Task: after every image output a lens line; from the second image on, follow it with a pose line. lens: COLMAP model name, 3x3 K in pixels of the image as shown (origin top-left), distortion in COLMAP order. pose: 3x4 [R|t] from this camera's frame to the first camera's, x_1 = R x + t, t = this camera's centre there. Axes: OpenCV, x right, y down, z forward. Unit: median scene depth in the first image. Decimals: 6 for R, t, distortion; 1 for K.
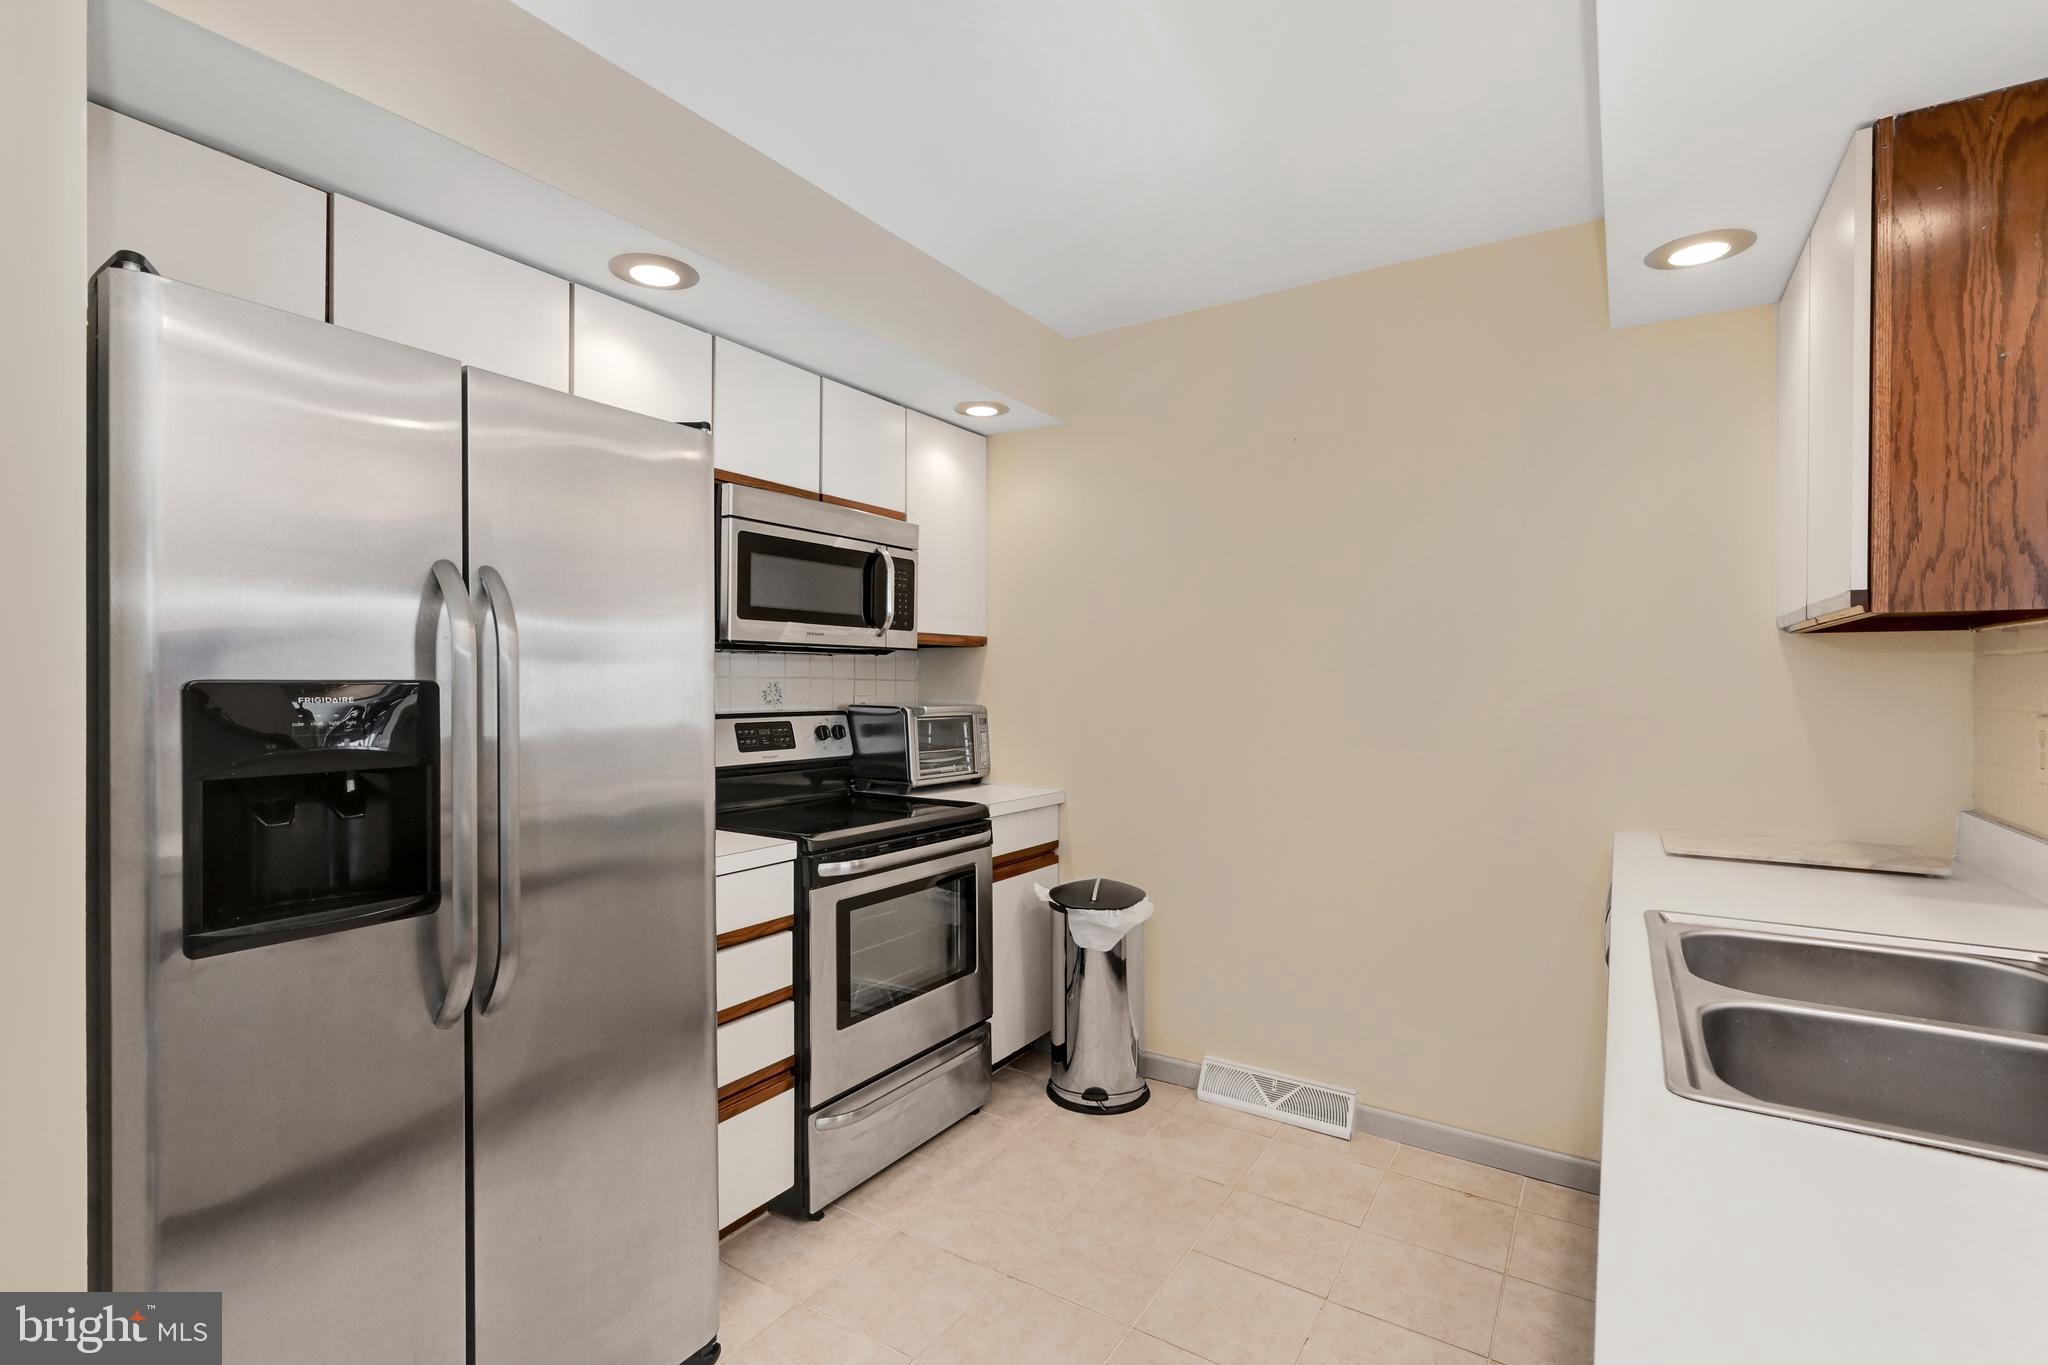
lens RADIAL K [[943.9, 0, 1016.7], [0, 943.9, 687.0], [0, 0, 1]] dist [0.002112, 0.000070]
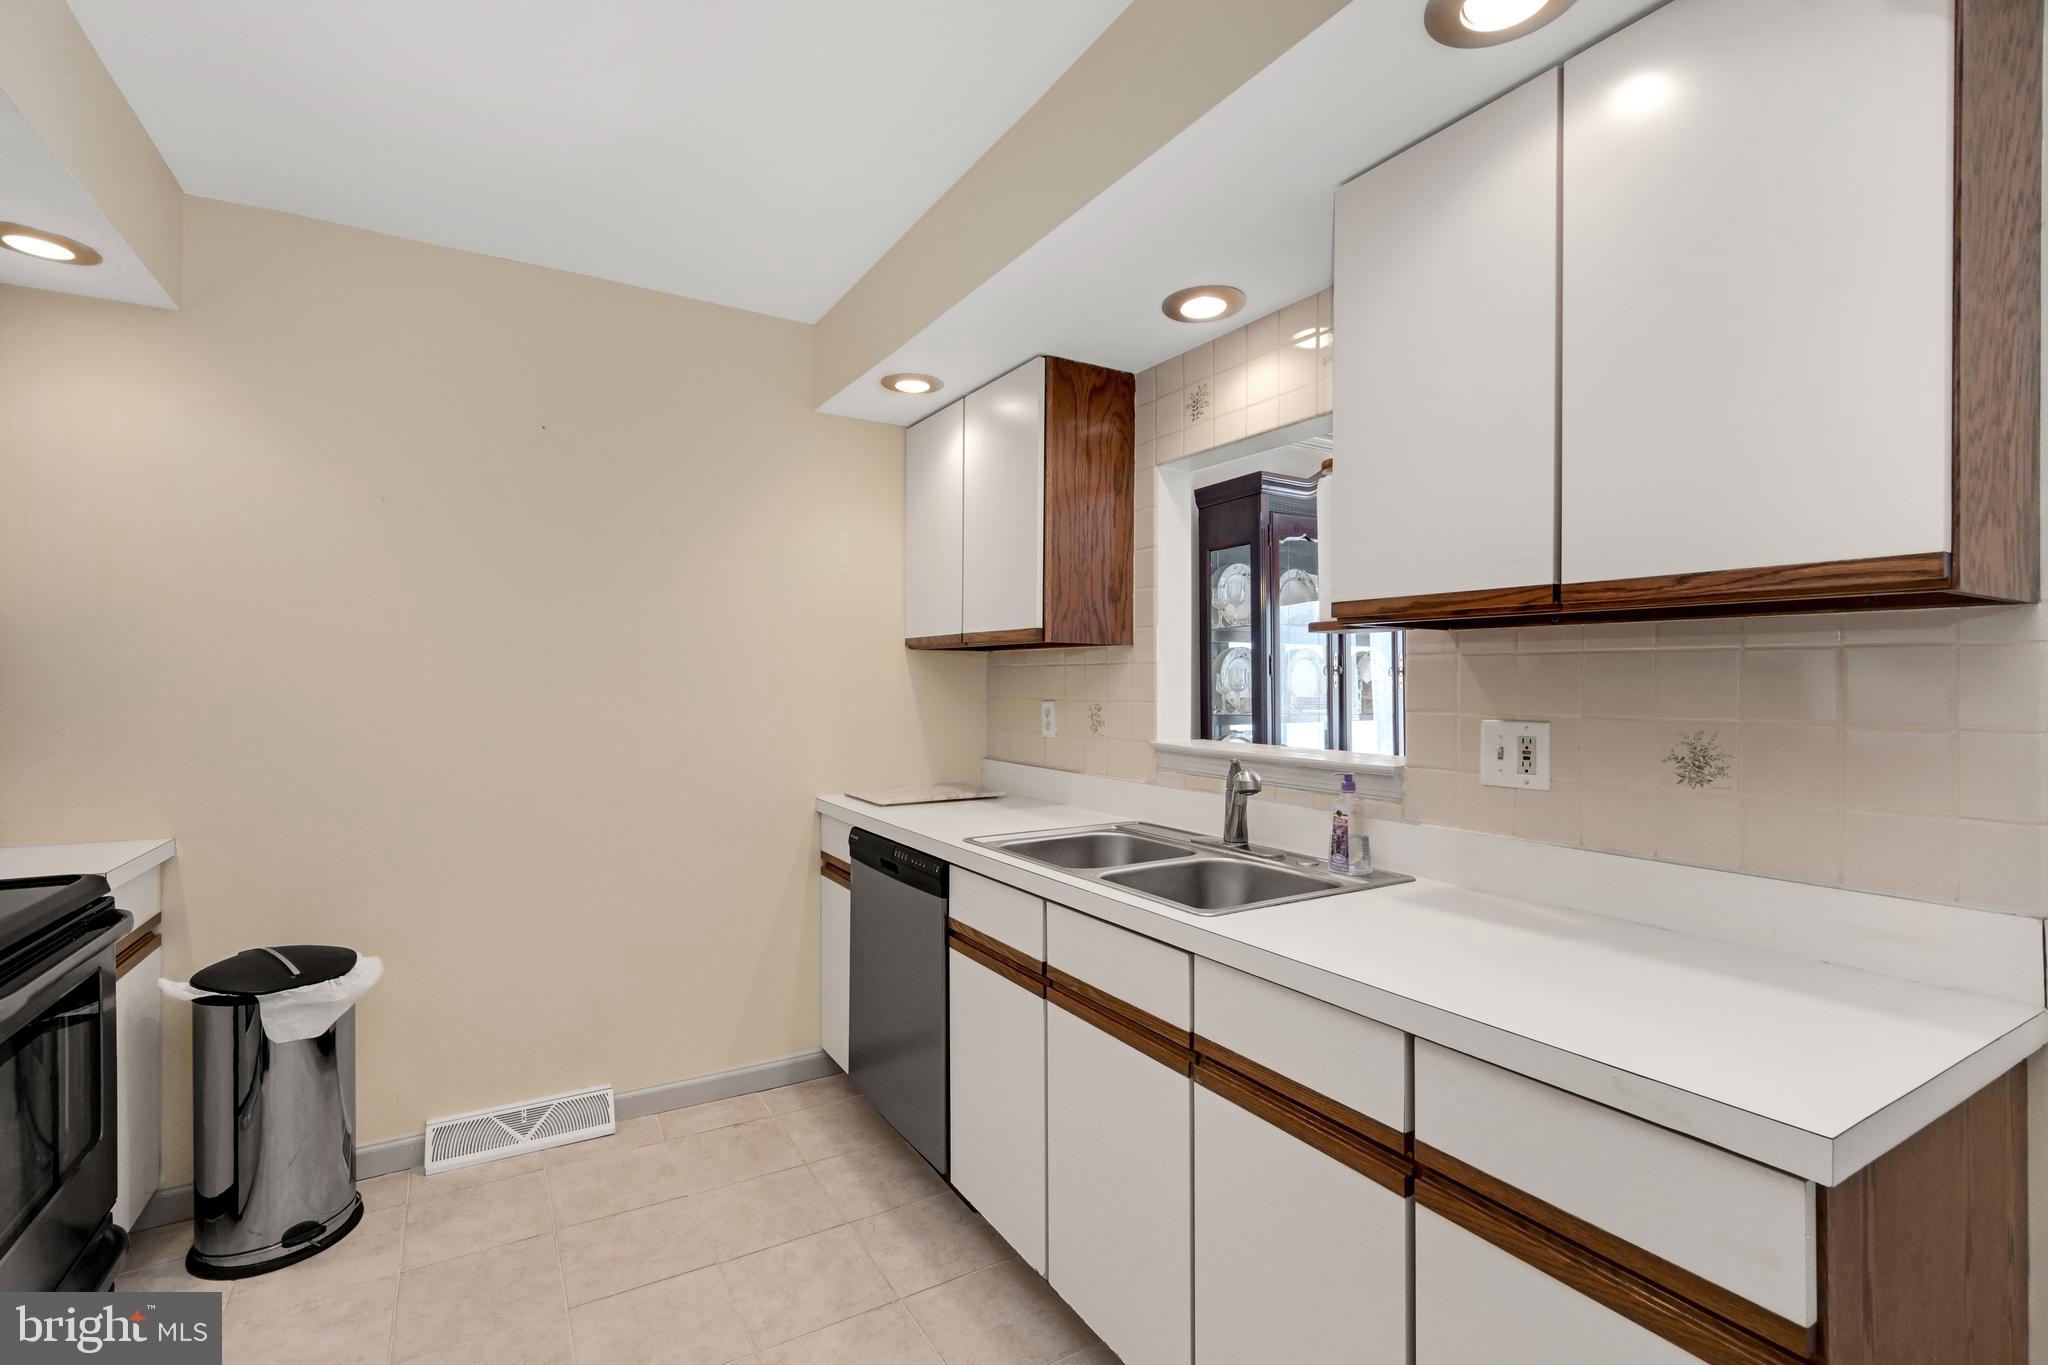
lens RADIAL K [[888.6, 0, 1015.9], [0, 888.6, 681.9], [0, 0, 1]] dist [-0.003458, -0.000890]
pose [[0.442003, -0.000742, 0.897013, -0.342820], [0.002602, 0.999997, -0.000455, -0.003904], [-0.897010, 0.002535, 0.442003, 0.210456]]
